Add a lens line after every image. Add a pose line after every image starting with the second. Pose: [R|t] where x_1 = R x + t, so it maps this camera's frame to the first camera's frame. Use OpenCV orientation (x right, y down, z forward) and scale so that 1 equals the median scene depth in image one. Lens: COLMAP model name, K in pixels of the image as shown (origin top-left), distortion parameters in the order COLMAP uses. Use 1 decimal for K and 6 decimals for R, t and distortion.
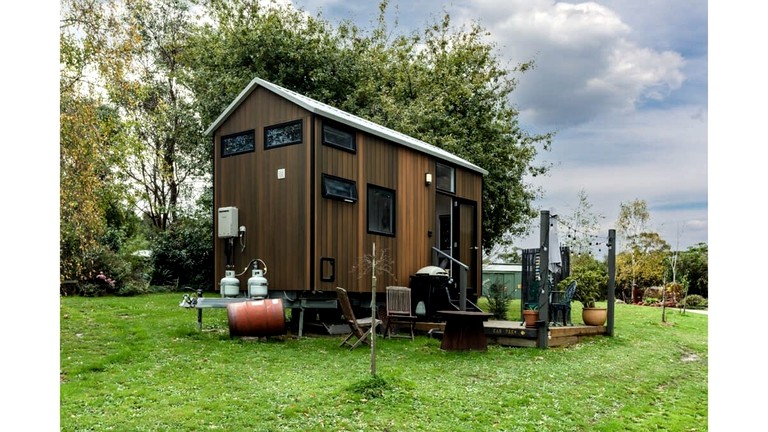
lens RADIAL K [[635.6, 0, 384.0], [0, 635.6, 216.0], [0, 0, 1]] dist [0.003765, 0.000355]
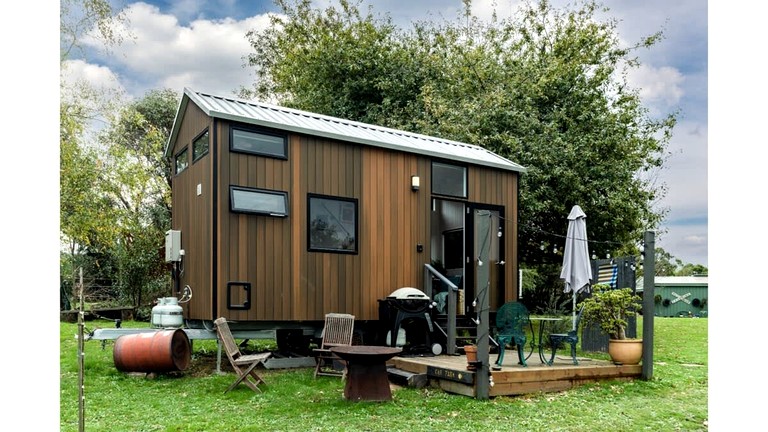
lens RADIAL K [[603.8, 0, 383.9], [0, 603.8, 245.4], [0, 0, 1]] dist [0.003125, 0.003364]
pose [[0.932055, -0.045408, -0.359461, 0.318678], [0.051769, 0.998626, 0.008083, 0.015614], [0.358600, -0.026143, 0.933125, 0.246659]]
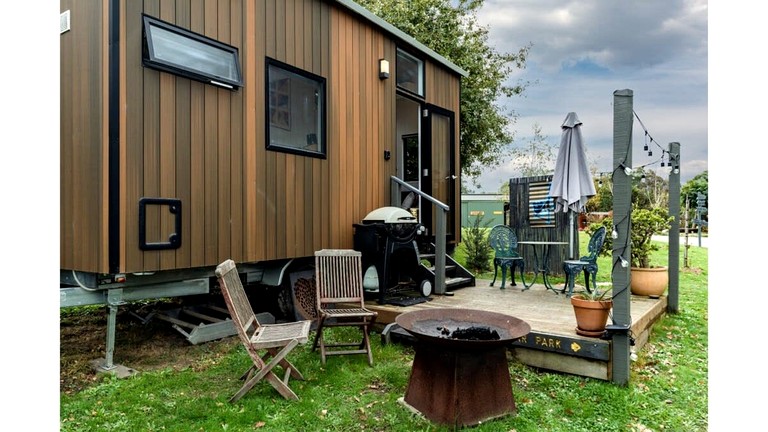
lens RADIAL K [[491.2, 0, 386.6], [0, 491.2, 182.7], [0, 0, 1]] dist [0.001355, 0.000386]
pose [[0.998535, -0.015052, 0.051968, 0.046248], [0.012333, 0.998558, 0.052243, 0.030389], [-0.052679, -0.051526, 0.997281, 0.514319]]
